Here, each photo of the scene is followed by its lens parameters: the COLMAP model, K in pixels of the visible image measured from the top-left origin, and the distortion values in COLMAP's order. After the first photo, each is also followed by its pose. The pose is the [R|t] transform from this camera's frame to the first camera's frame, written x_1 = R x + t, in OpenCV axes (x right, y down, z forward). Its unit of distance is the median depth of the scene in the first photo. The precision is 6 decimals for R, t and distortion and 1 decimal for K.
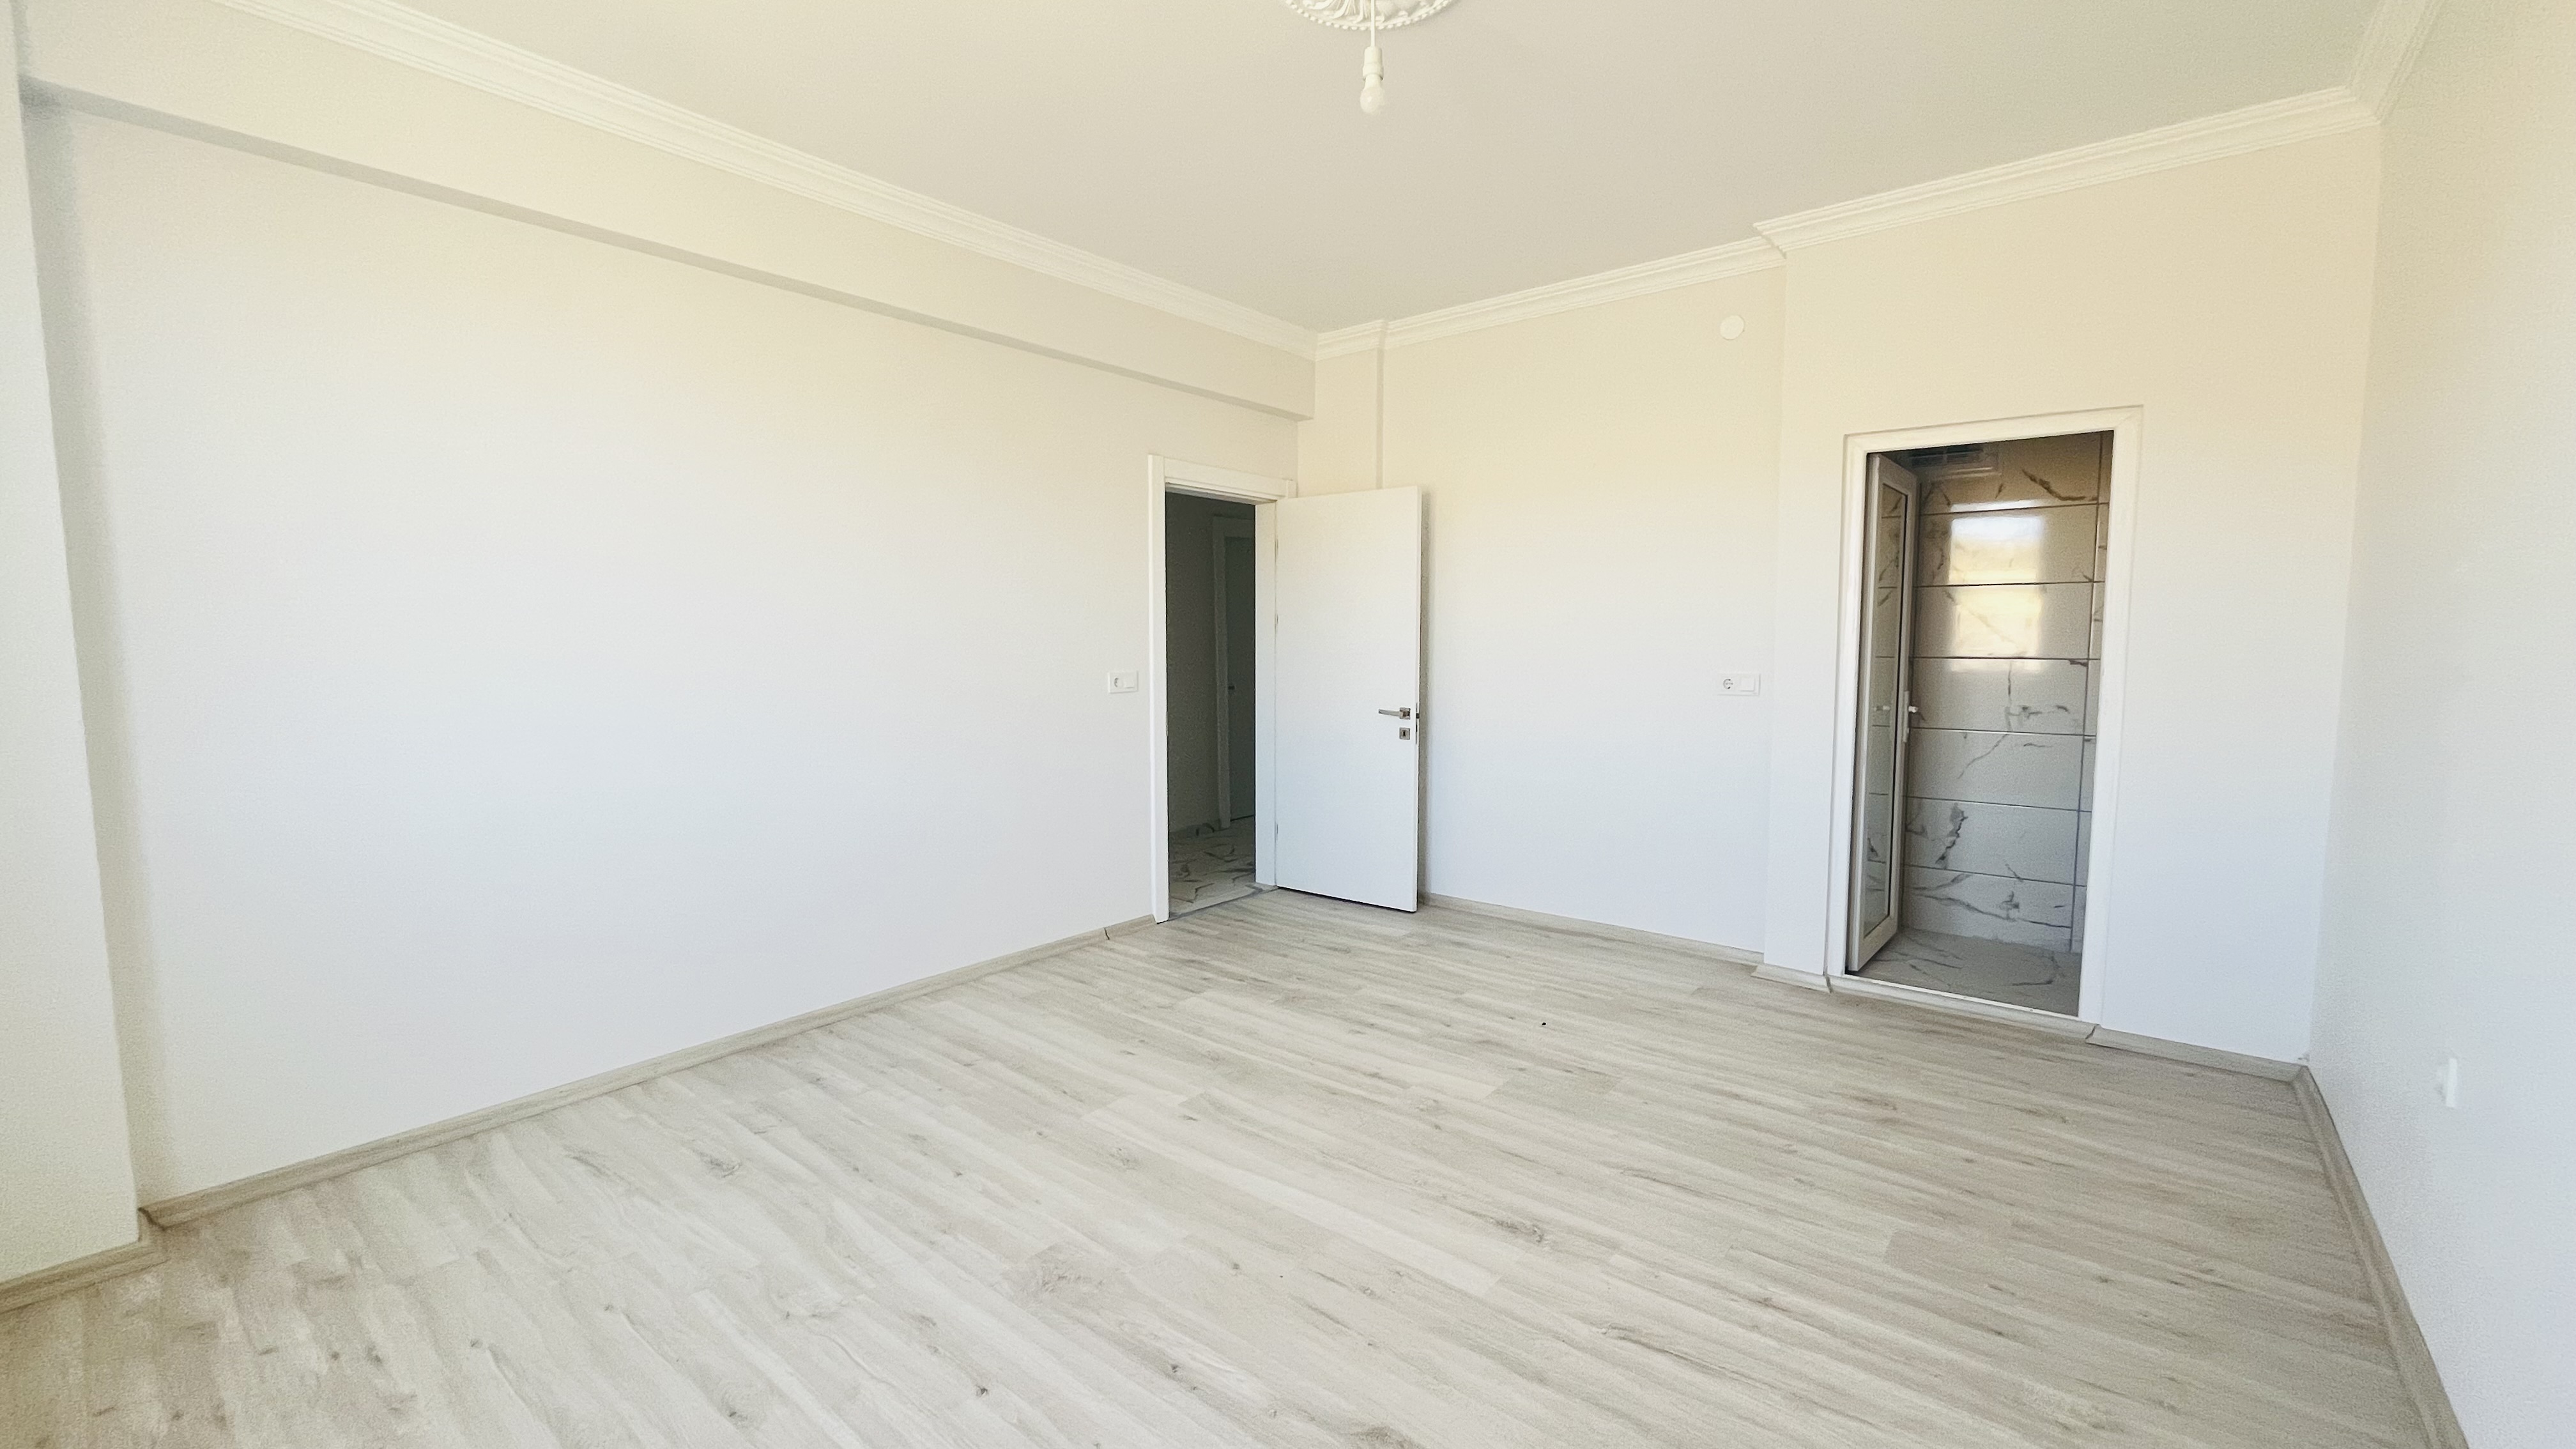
lens RADIAL K [[1030.1, 0, 1282.1], [0, 1030.1, 724.2], [0, 0, 1]] dist [-0.005277, -0.000103]
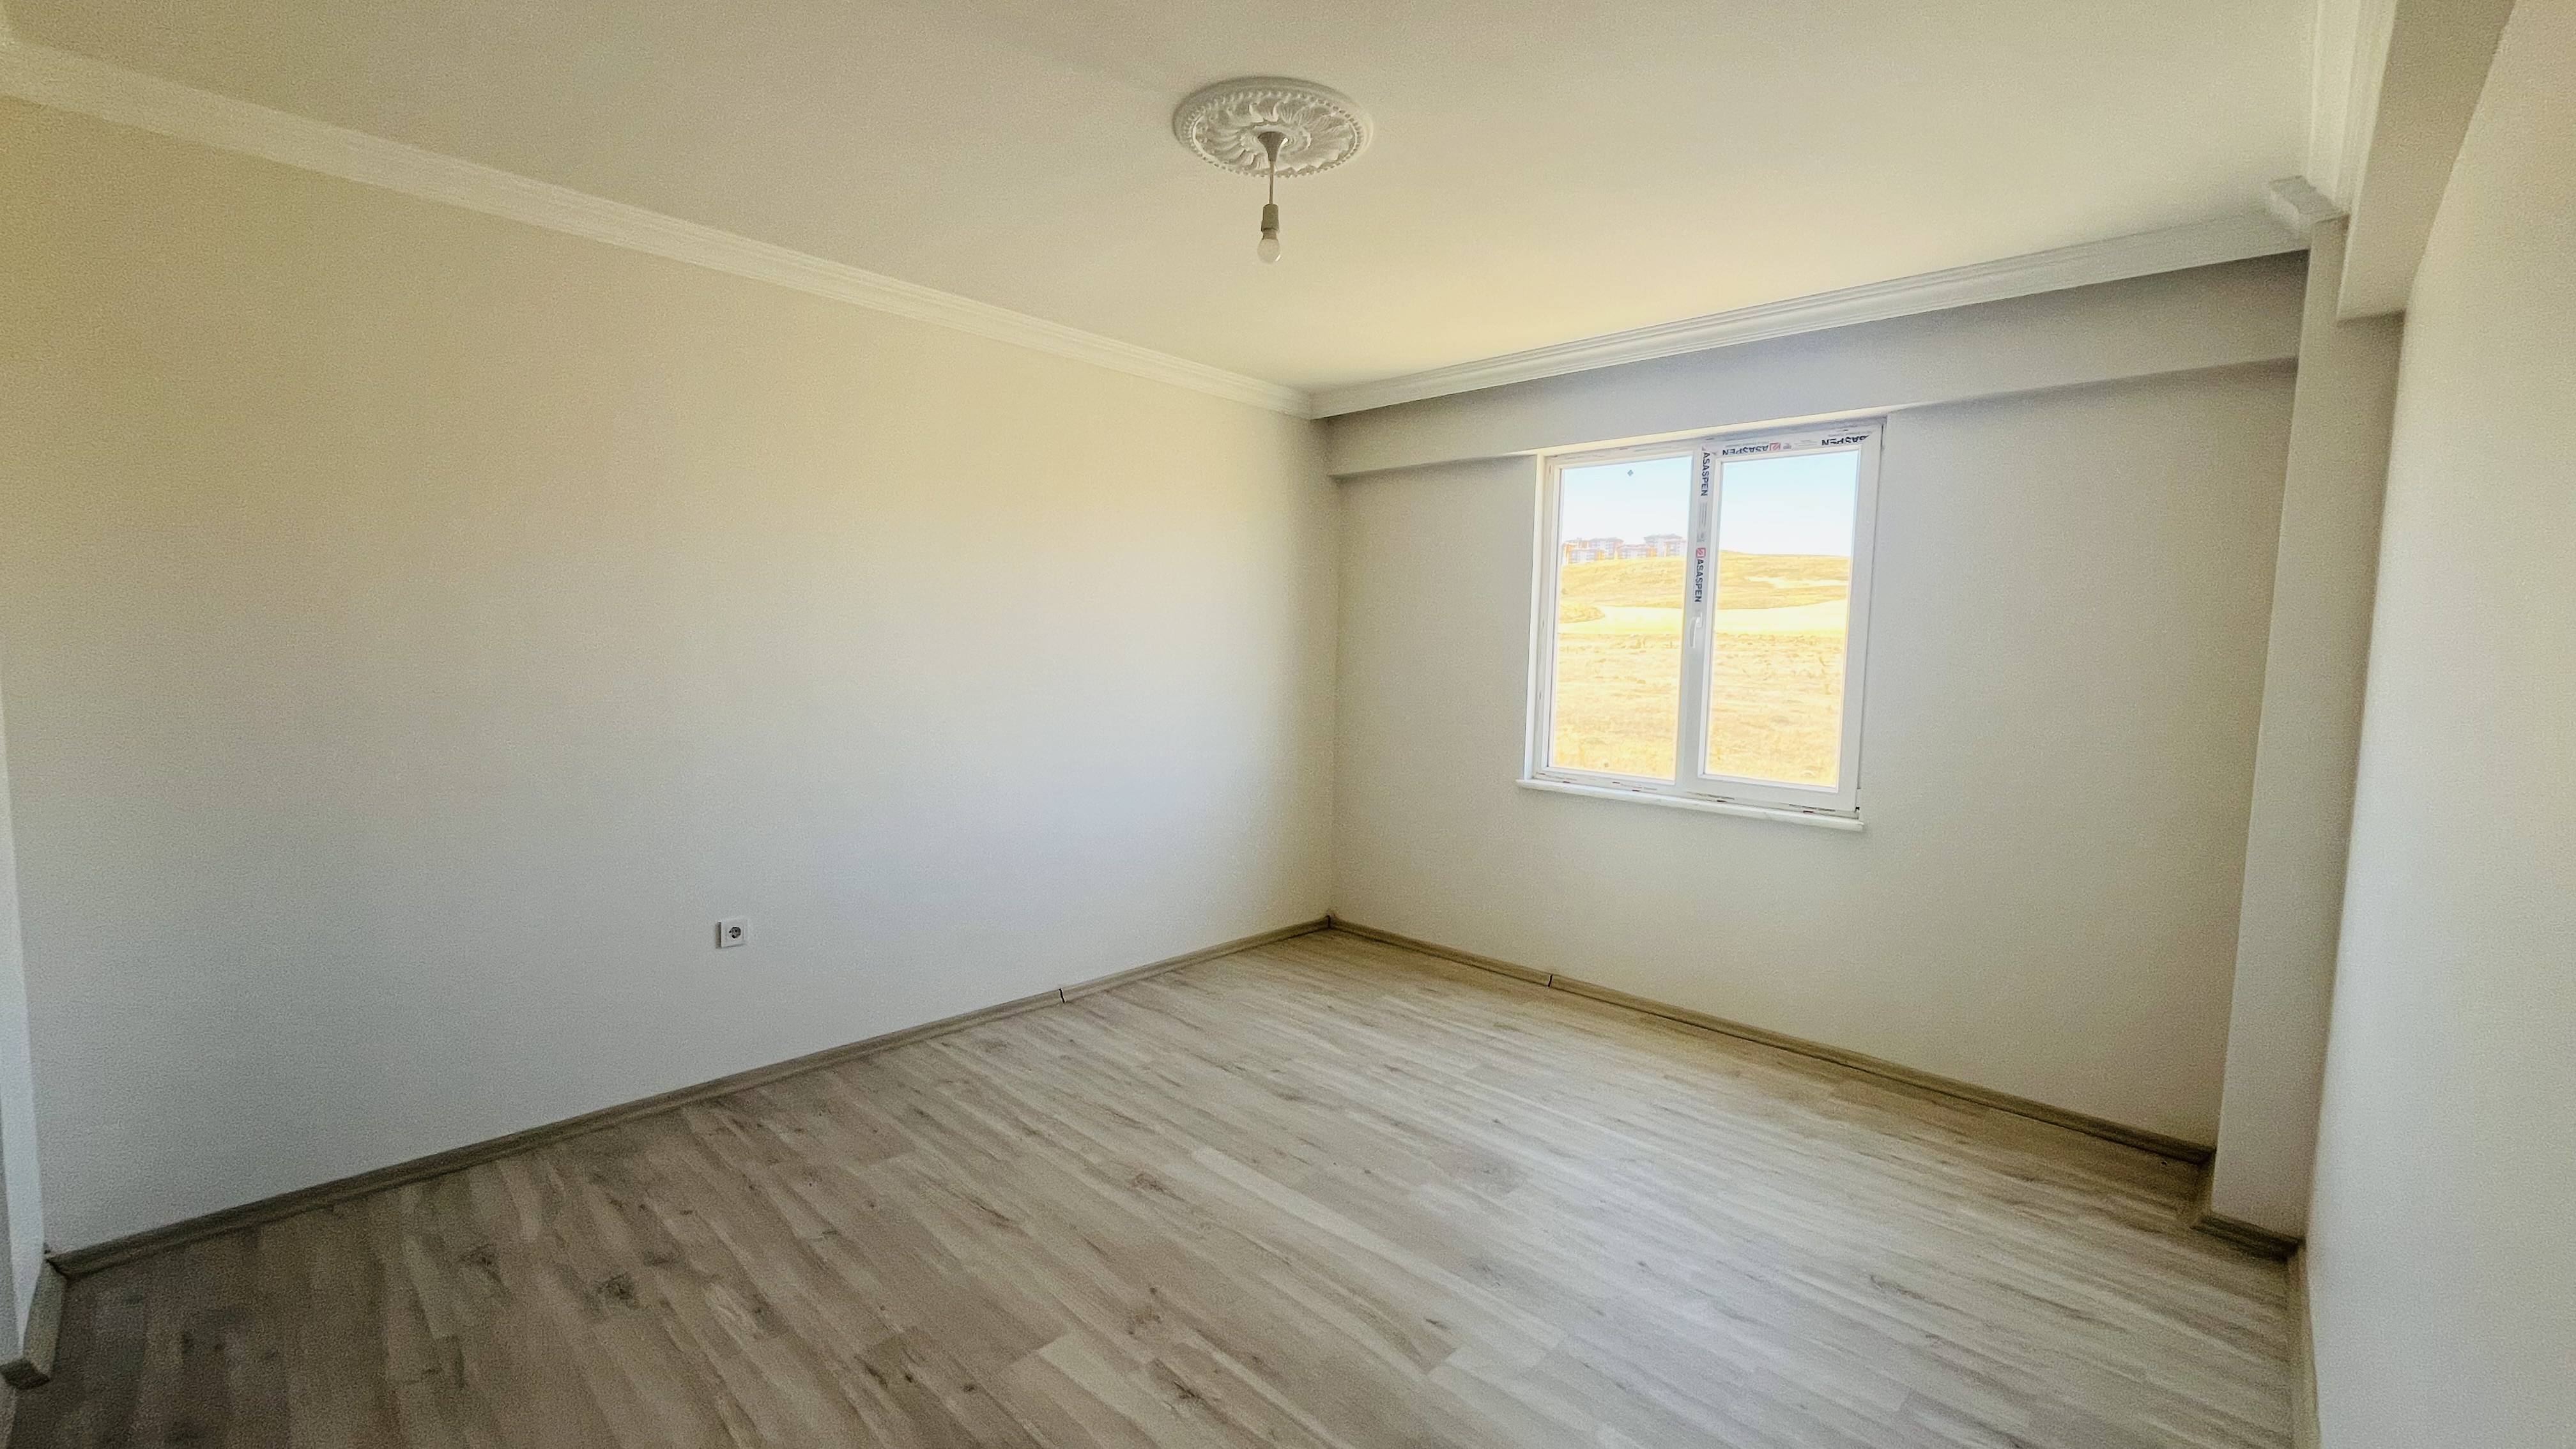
lens RADIAL K [[1030.1, 0, 1282.1], [0, 1030.1, 724.2], [0, 0, 1]] dist [-0.005277, -0.000103]
pose [[-0.997054, -0.023539, 0.073002, -0.017723], [-0.011368, 0.986584, 0.162859, -0.294217], [-0.075857, 0.161549, -0.983945, 2.185539]]
